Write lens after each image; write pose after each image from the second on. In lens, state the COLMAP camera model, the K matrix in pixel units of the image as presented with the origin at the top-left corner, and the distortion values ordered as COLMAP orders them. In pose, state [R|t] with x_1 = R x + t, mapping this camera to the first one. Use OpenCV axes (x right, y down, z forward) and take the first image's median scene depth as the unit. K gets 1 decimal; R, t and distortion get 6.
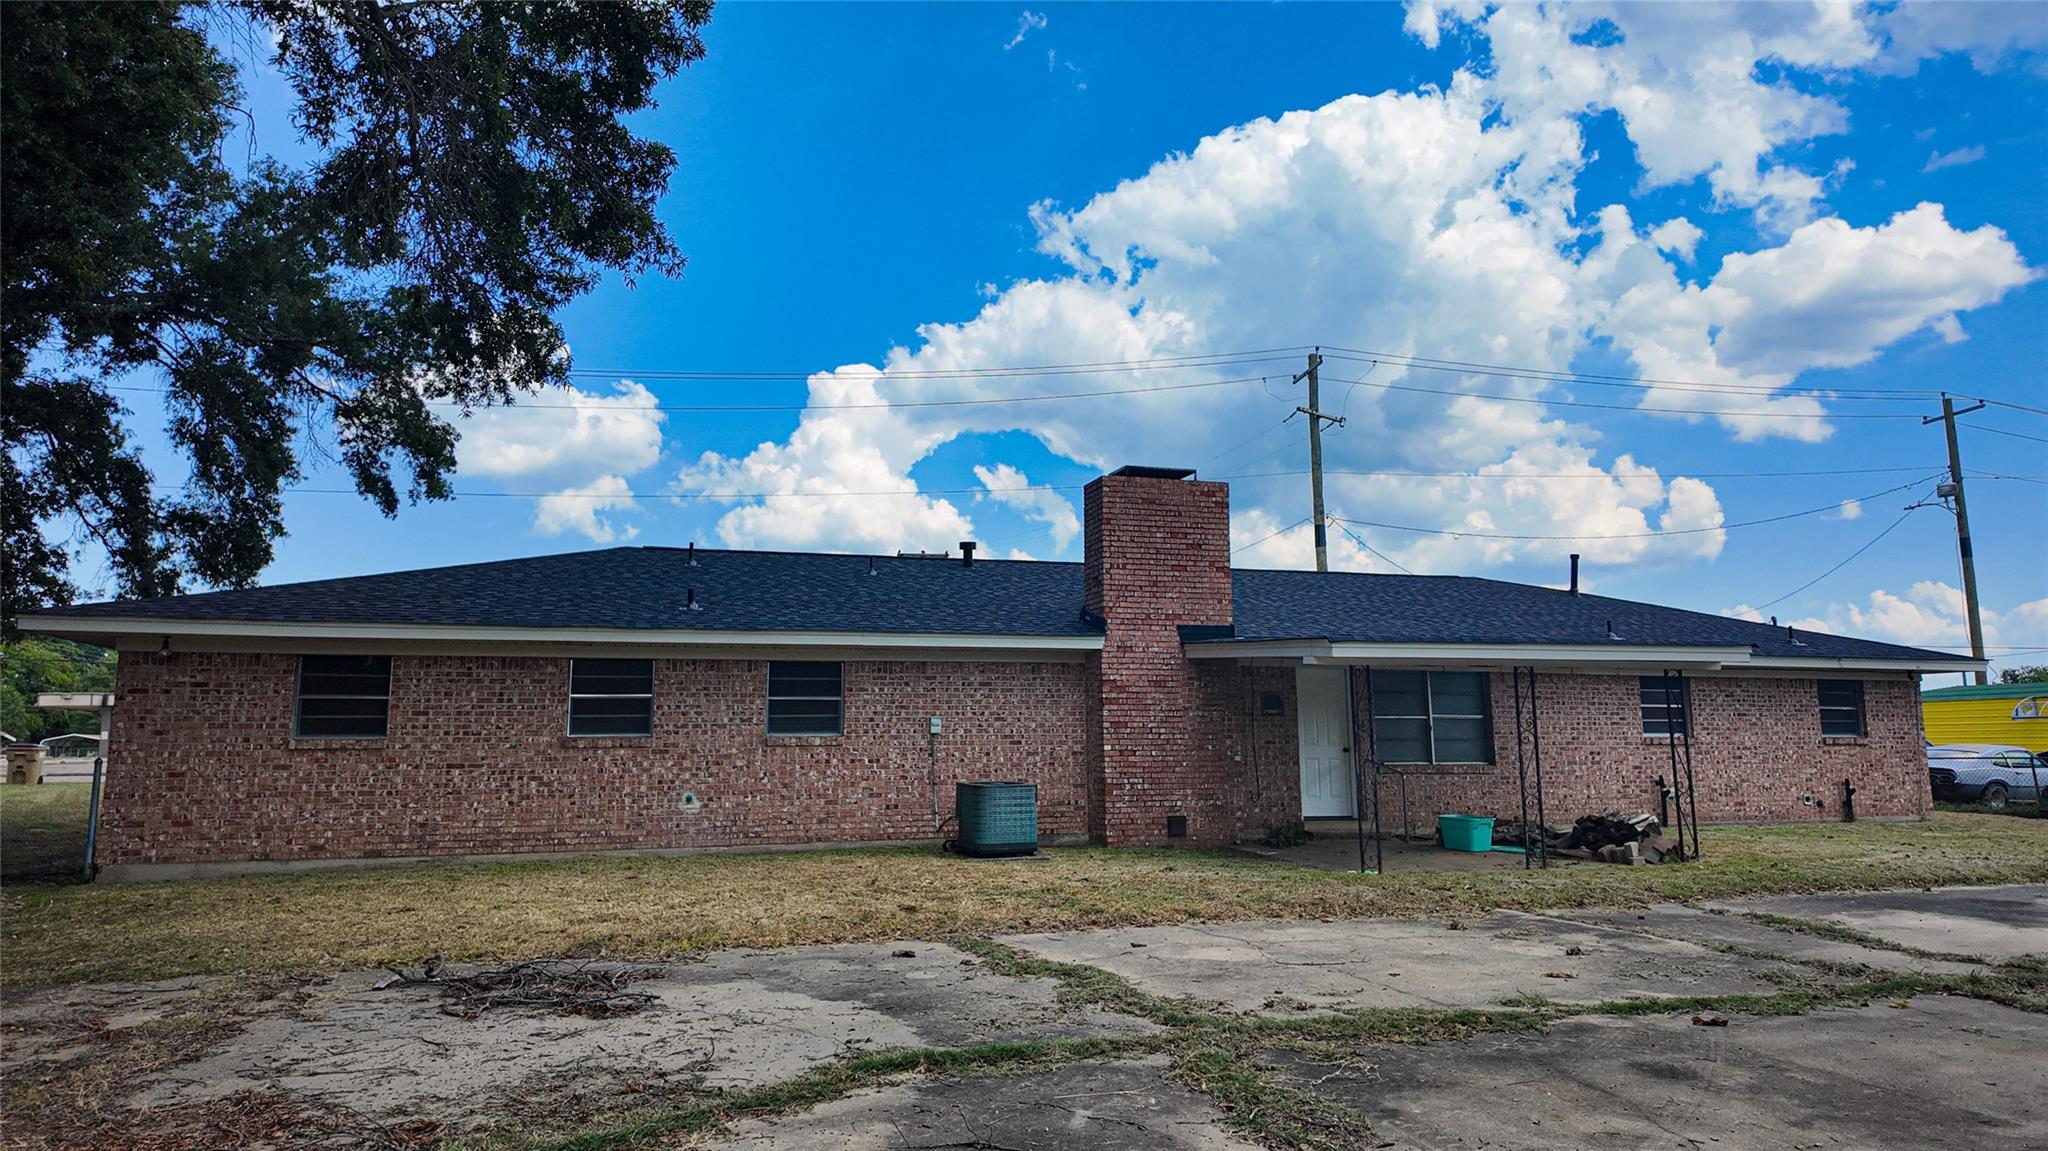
lens RADIAL K [[1247.5, 0, 1021.7], [0, 1247.5, 575.4], [0, 0, 1]] dist [0.032442, -0.005655]
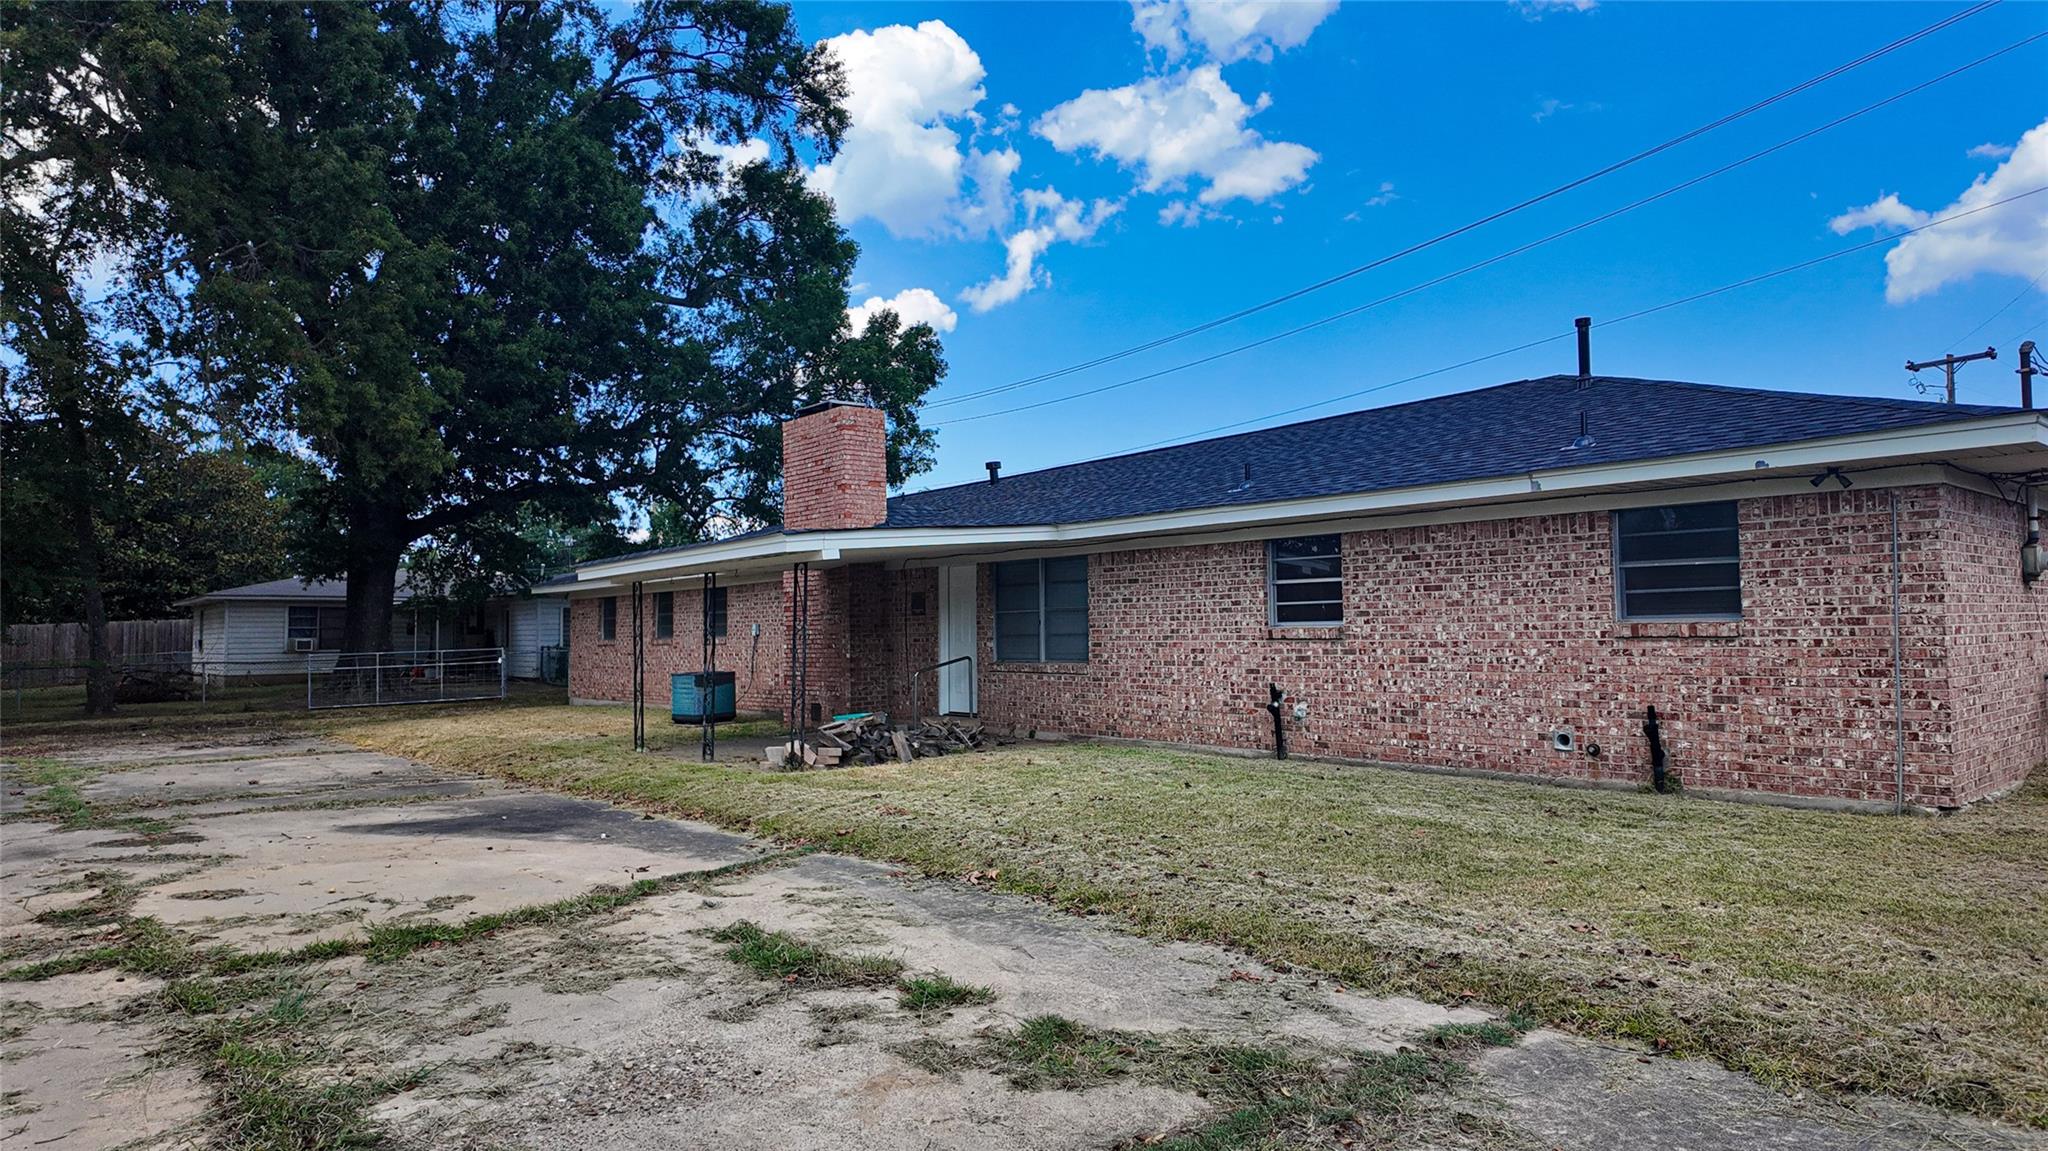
lens RADIAL K [[1247.5, 0, 1037.5], [0, 1247.5, 578.7], [0, 0, 1]] dist [0.032442, -0.005655]
pose [[0.358817, -0.044564, -0.932344, 1.018518], [0.138195, 0.990388, 0.005846, 0.076033], [0.923121, -0.130943, 0.361526, 0.608760]]
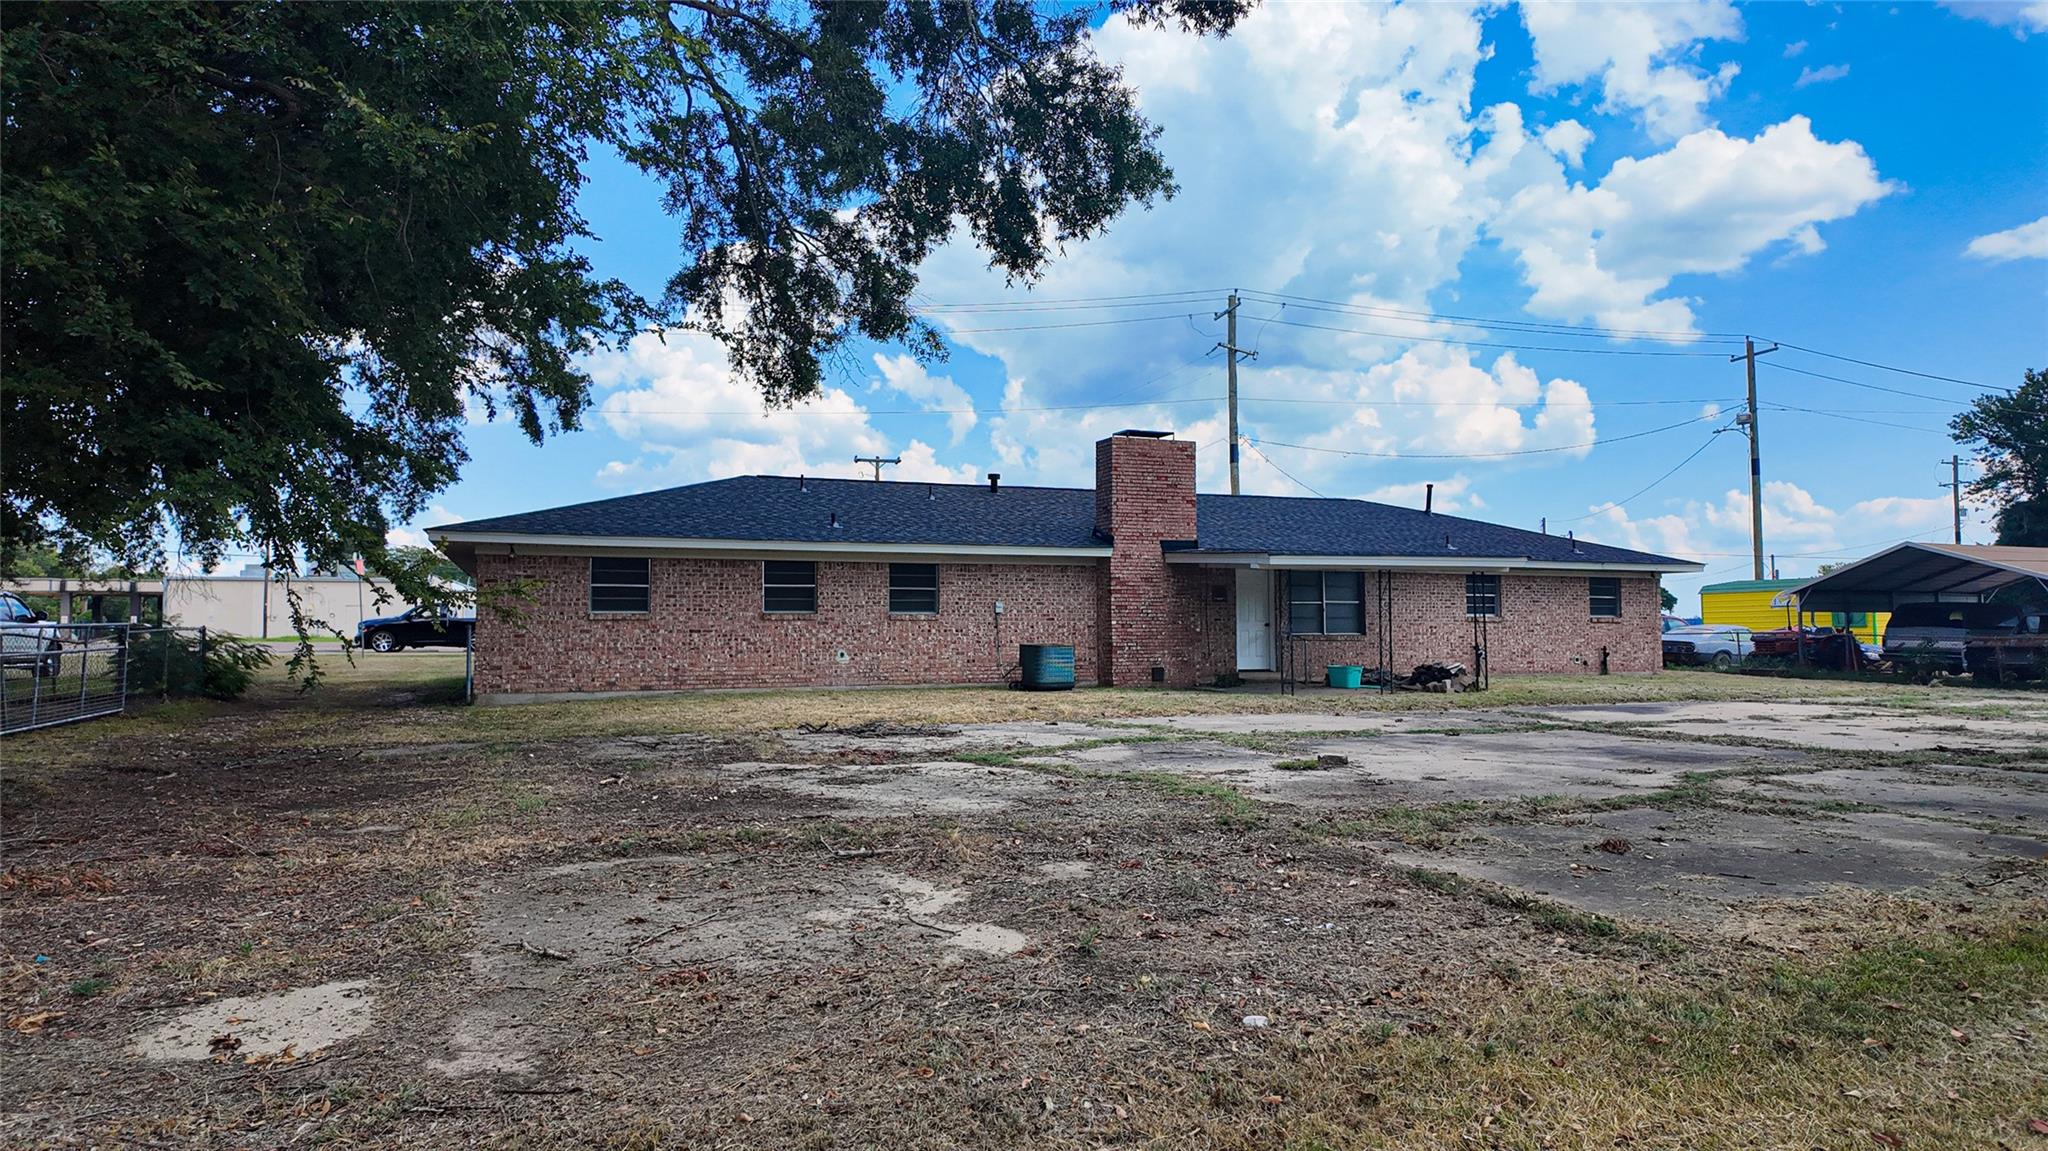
lens RADIAL K [[1247.5, 0, 1022.8], [0, 1247.5, 586.2], [0, 0, 1]] dist [0.032442, -0.005655]
pose [[0.996423, 0.004041, 0.084412, -0.124663], [-0.012093, 0.995395, 0.095096, -0.033900], [-0.083639, -0.095777, 0.991883, -0.350198]]
